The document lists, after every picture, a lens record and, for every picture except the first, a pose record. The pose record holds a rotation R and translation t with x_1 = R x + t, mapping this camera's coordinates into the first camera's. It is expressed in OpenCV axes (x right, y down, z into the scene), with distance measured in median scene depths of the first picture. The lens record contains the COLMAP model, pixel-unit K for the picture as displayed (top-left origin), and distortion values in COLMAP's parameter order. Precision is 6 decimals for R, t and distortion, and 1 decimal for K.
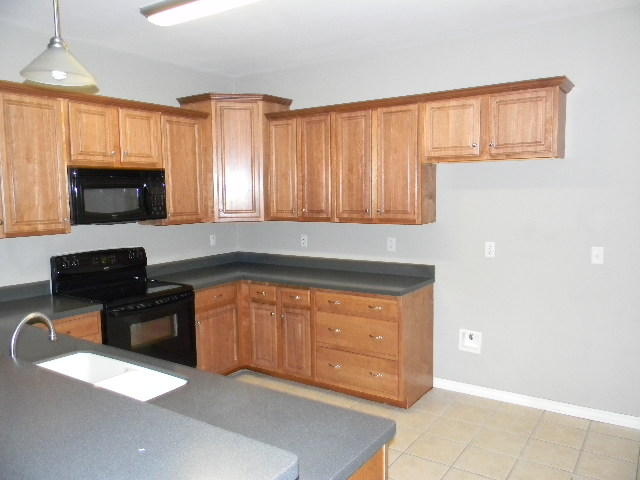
lens RADIAL K [[506.7, 0, 320.0], [0, 506.7, 240.0], [0, 0, 1]] dist [0.002485, -0.008186]
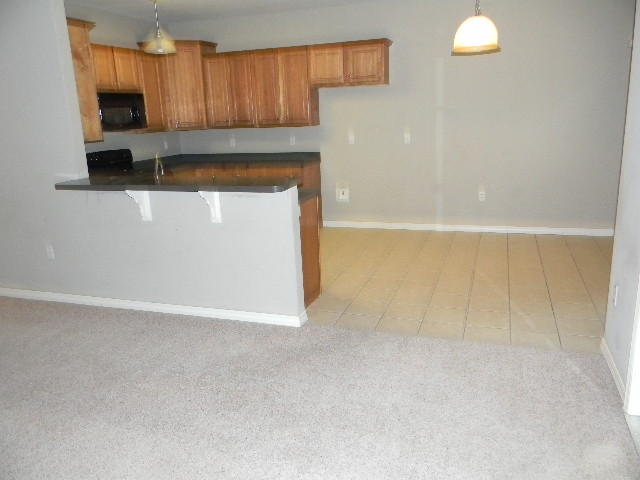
lens RADIAL K [[506.7, 0, 320.0], [0, 506.7, 240.0], [0, 0, 1]] dist [0.002485, -0.008186]
pose [[0.963069, -0.089113, 0.254082, -0.226409], [0.051551, 0.987213, 0.150840, 0.088042], [-0.264275, -0.132171, 0.955348, -0.635879]]
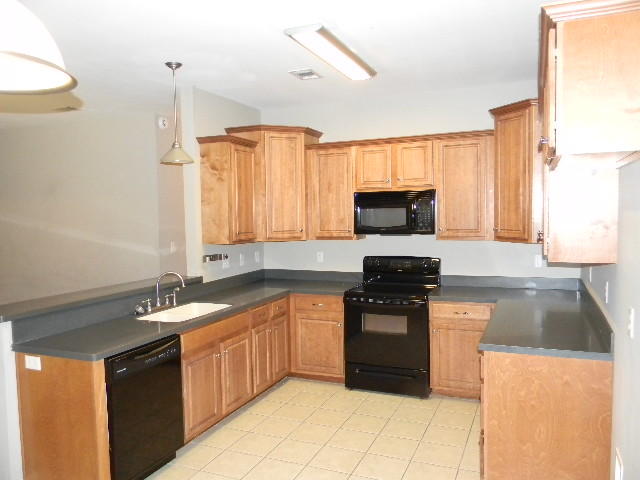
lens RADIAL K [[506.7, 0, 320.0], [0, 506.7, 240.0], [0, 0, 1]] dist [0.002485, -0.008186]
pose [[0.182314, 0.047629, -0.982086, 0.771335], [-0.077458, 0.996418, 0.033945, -0.046777], [0.980185, 0.069881, 0.185350, 0.556170]]
